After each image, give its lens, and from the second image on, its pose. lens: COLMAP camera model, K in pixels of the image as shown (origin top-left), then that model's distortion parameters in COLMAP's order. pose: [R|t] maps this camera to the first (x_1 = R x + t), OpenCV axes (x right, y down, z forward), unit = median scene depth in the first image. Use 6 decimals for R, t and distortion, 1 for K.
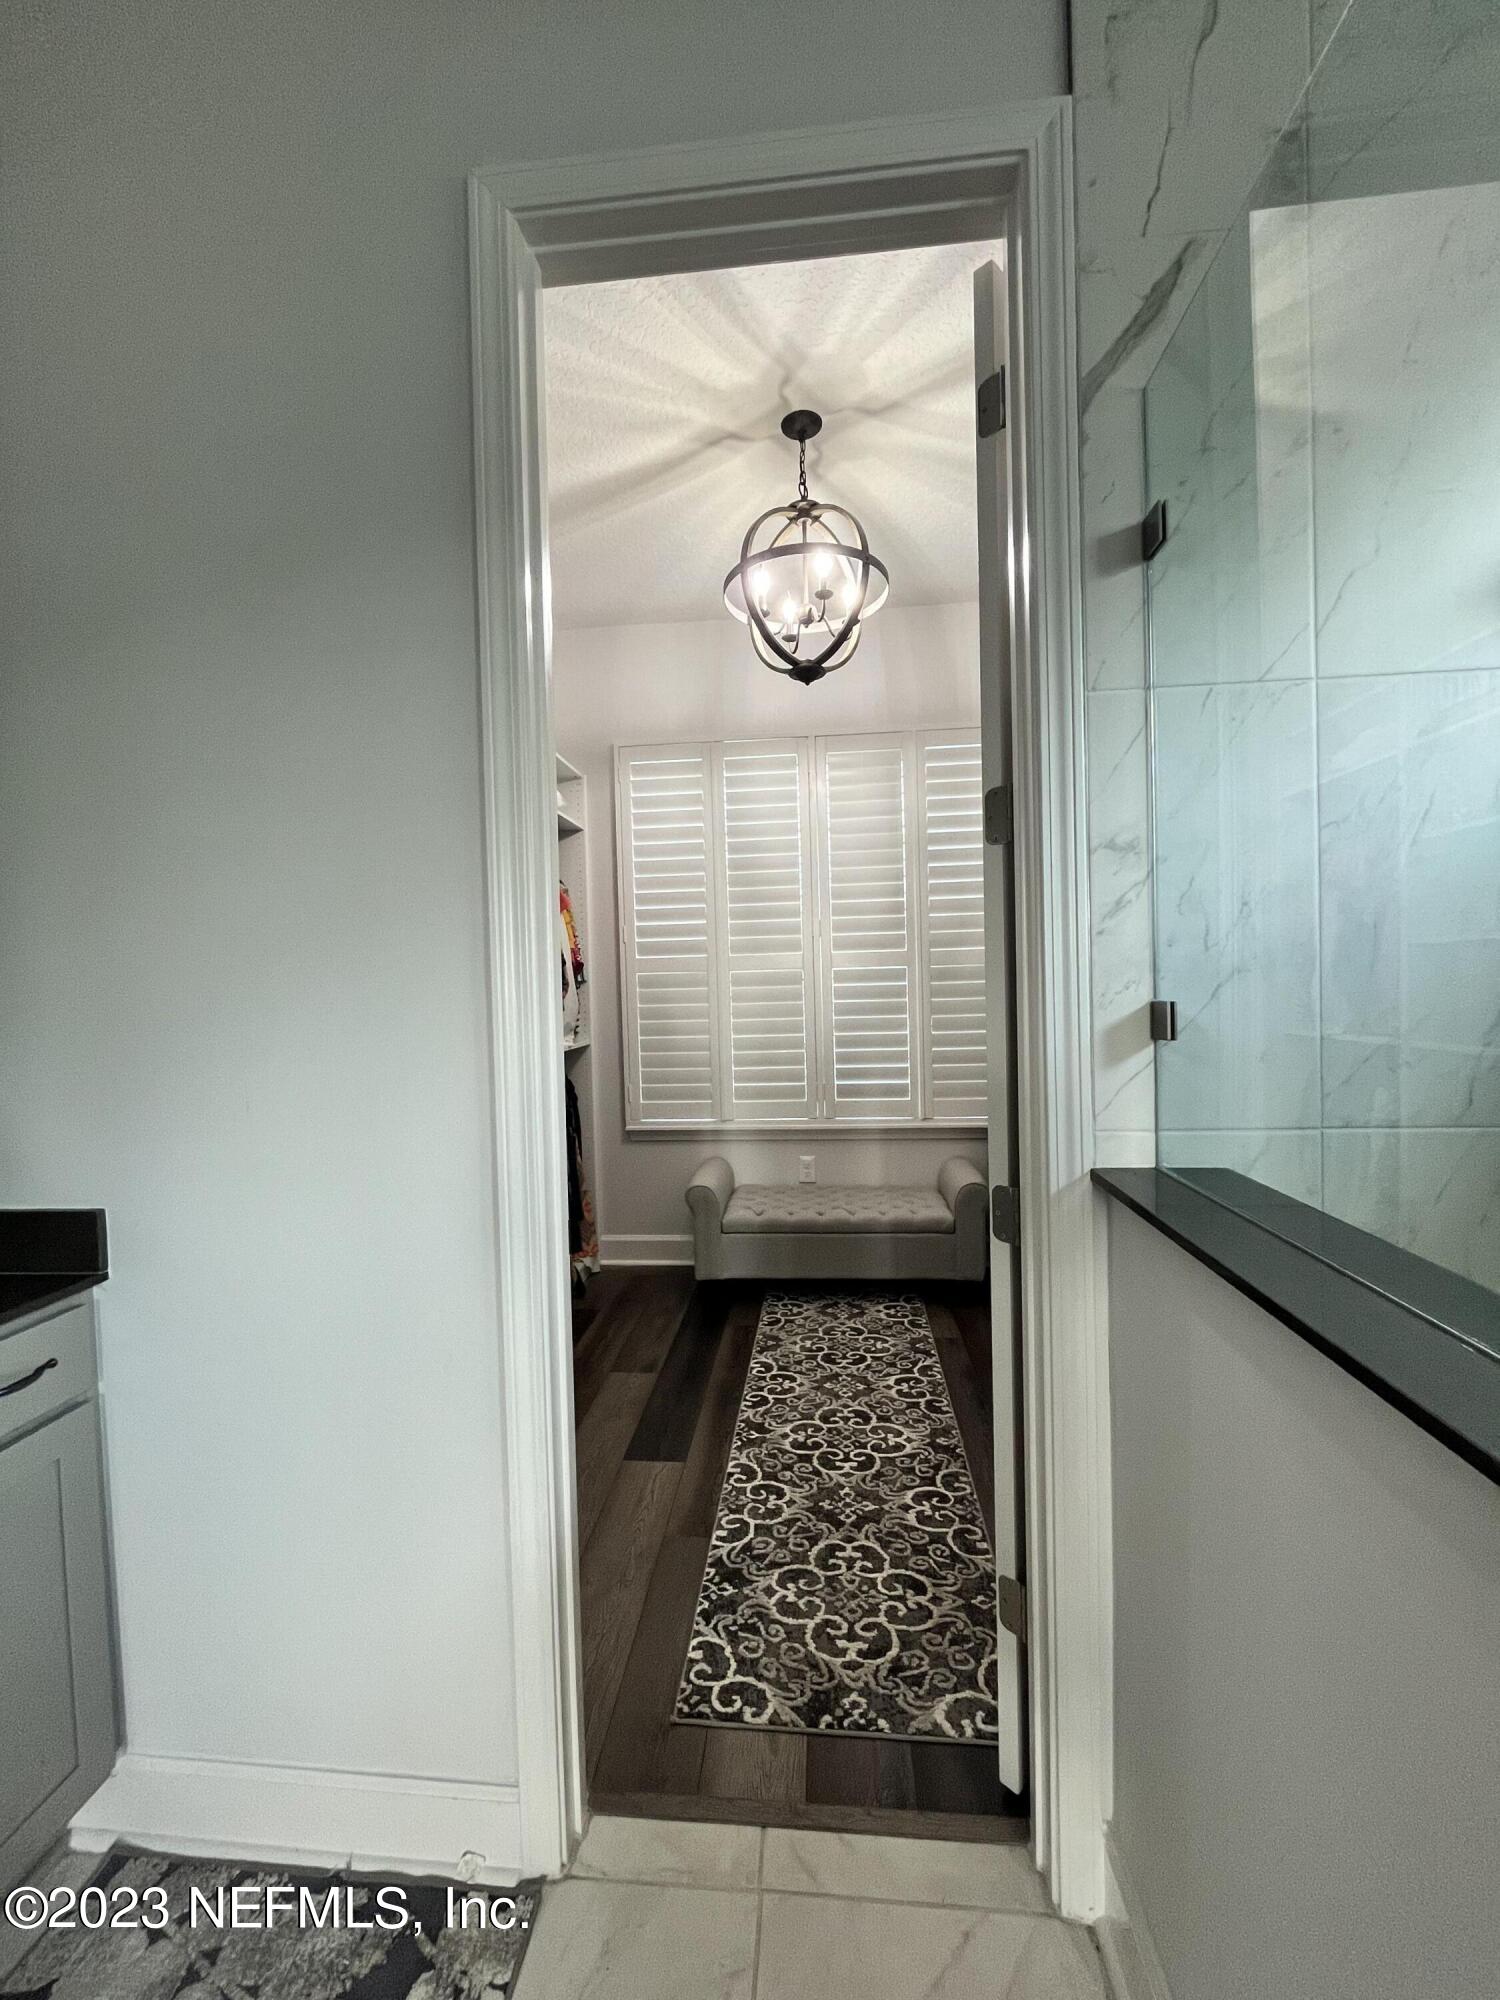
lens RADIAL K [[806.0, 0, 750.0], [0, 806.0, 1000.0], [0, 0, 1]] dist [-0.003230, -0.000337]
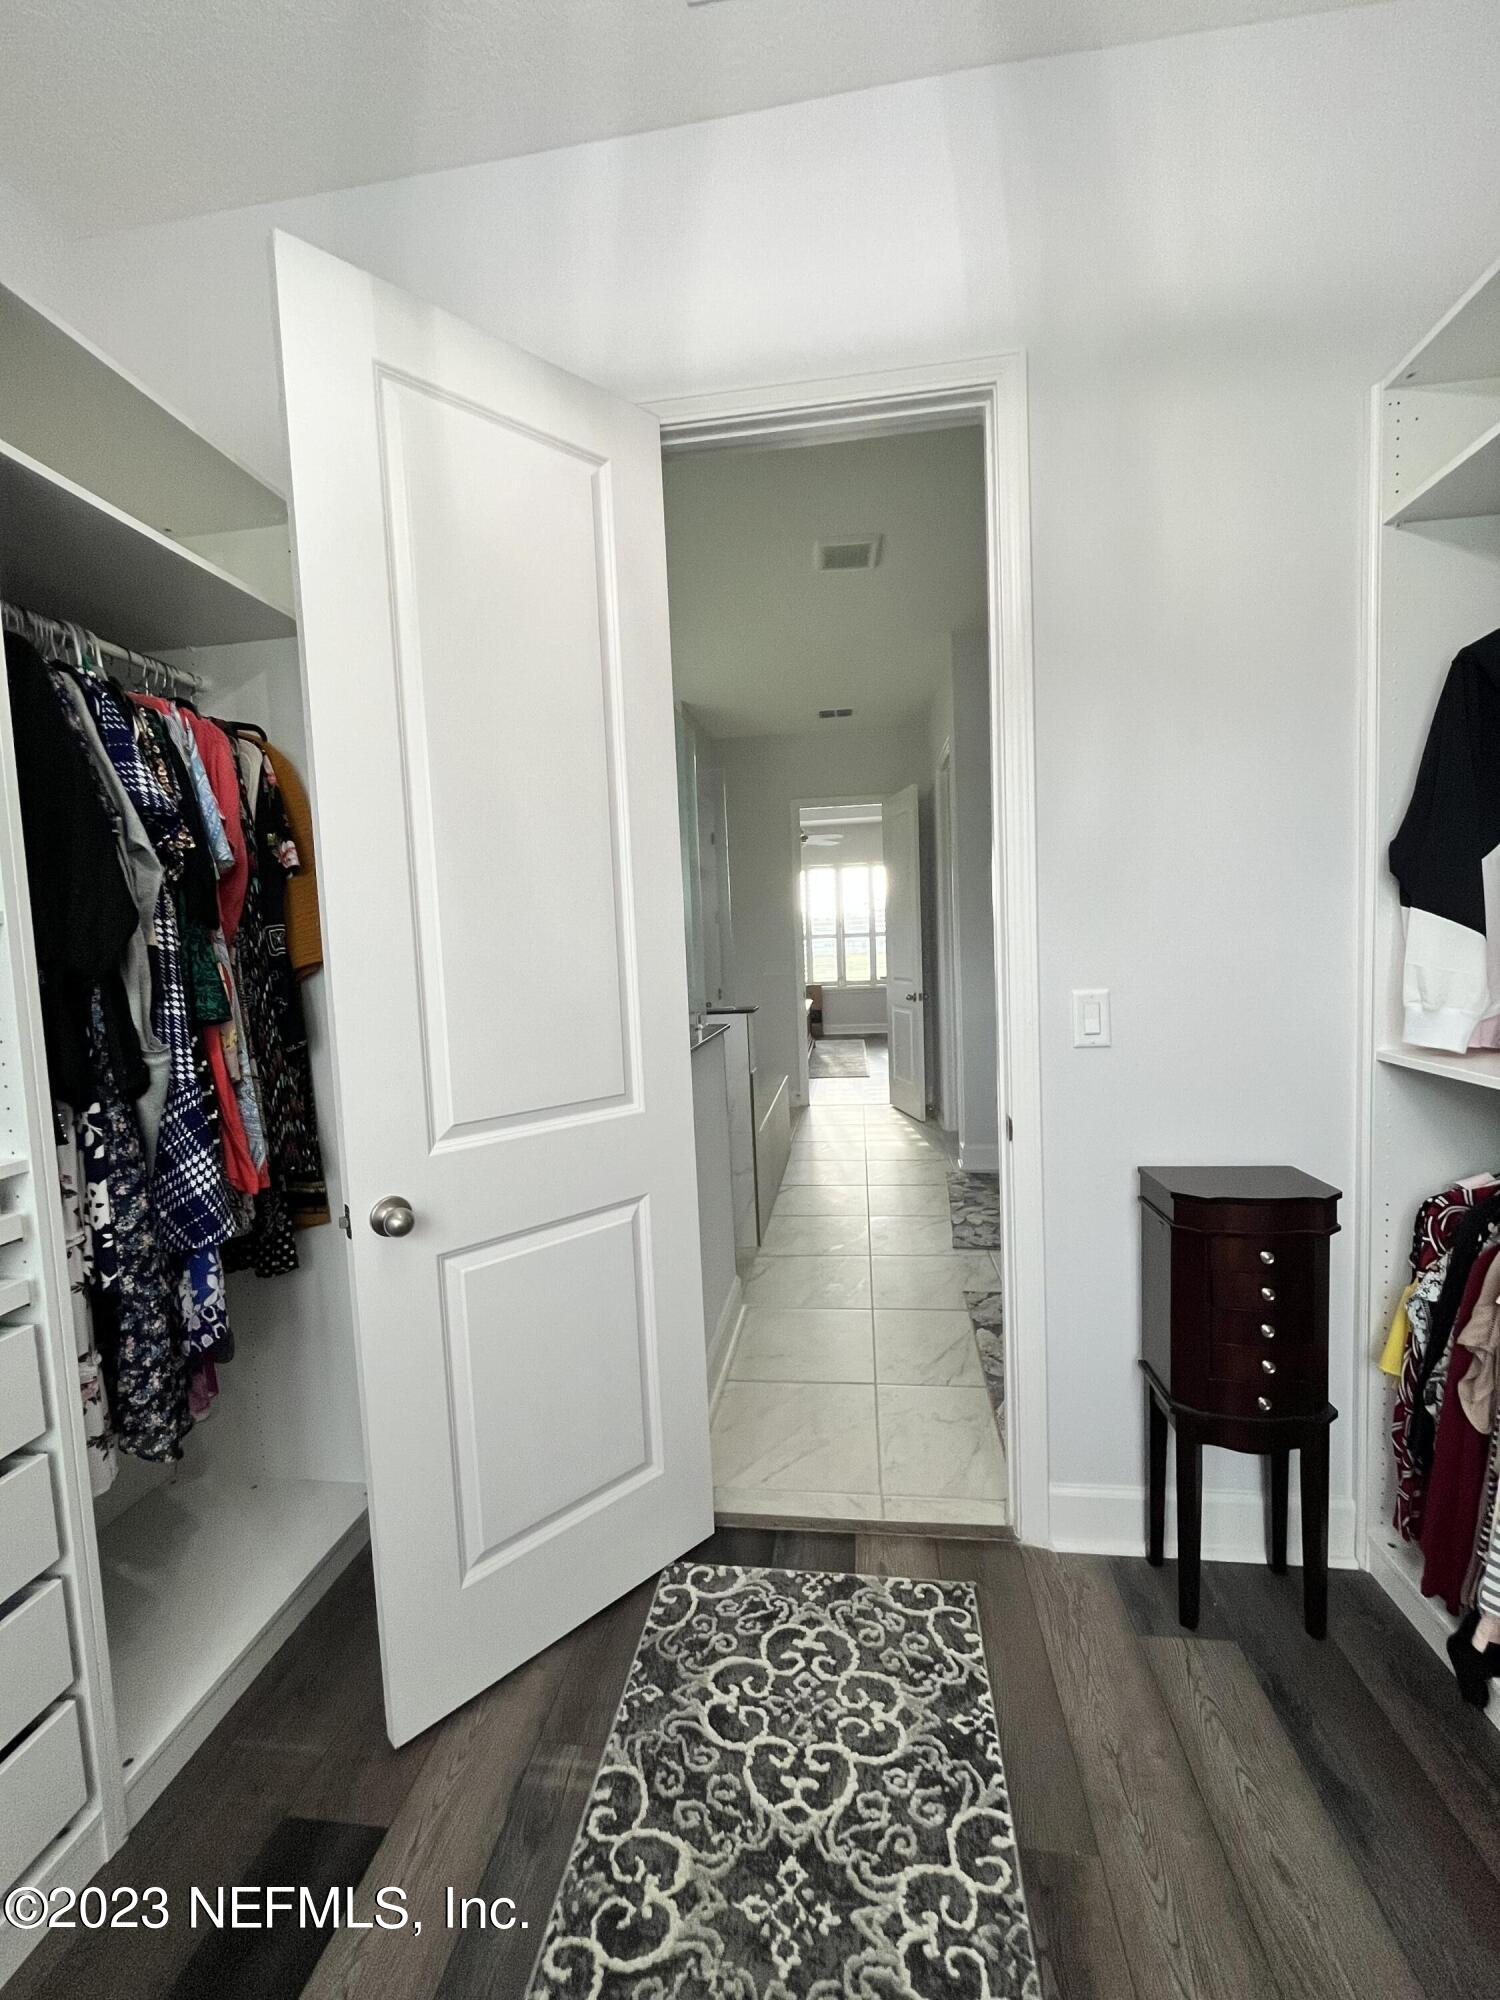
lens RADIAL K [[806.0, 0, 750.0], [0, 806.0, 1000.0], [0, 0, 1]] dist [-0.003230, -0.000337]
pose [[-0.996845, 0.064994, 0.045566, 0.063836], [0.068813, 0.993743, 0.087973, -0.030463], [-0.039563, 0.090831, -0.995080, 1.156690]]
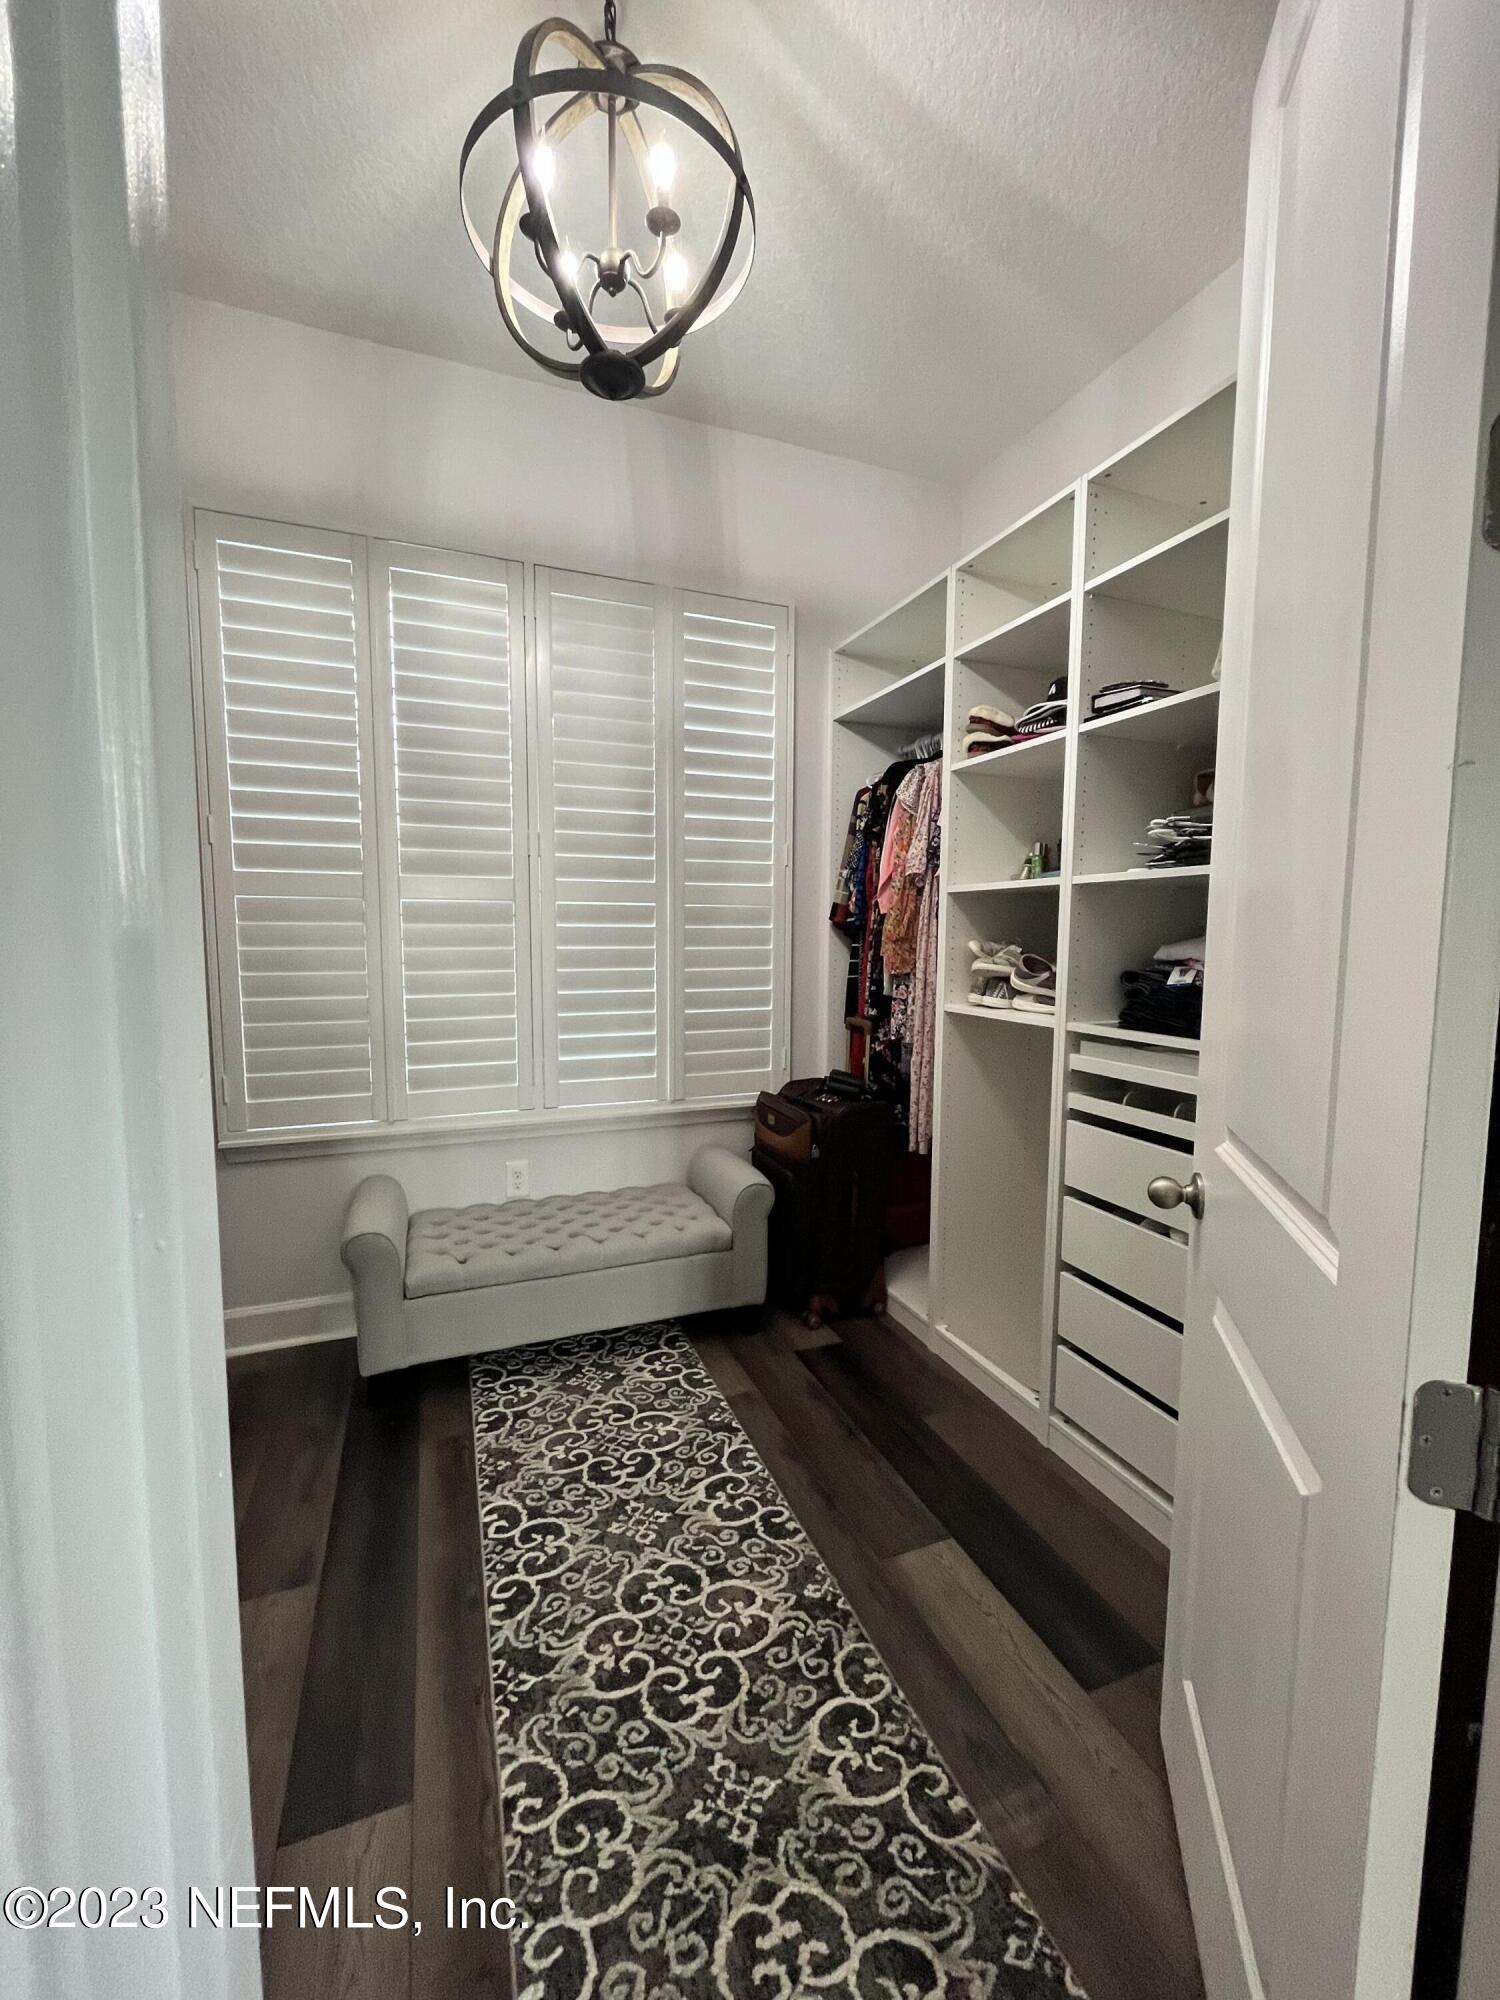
lens RADIAL K [[806.0, 0, 750.0], [0, 806.0, 1000.0], [0, 0, 1]] dist [-0.003230, -0.000337]
pose [[0.890845, -0.008213, 0.454234, -0.101840], [-0.019829, 0.998181, 0.056938, 0.005858], [-0.453875, -0.059730, 0.889061, 0.392378]]
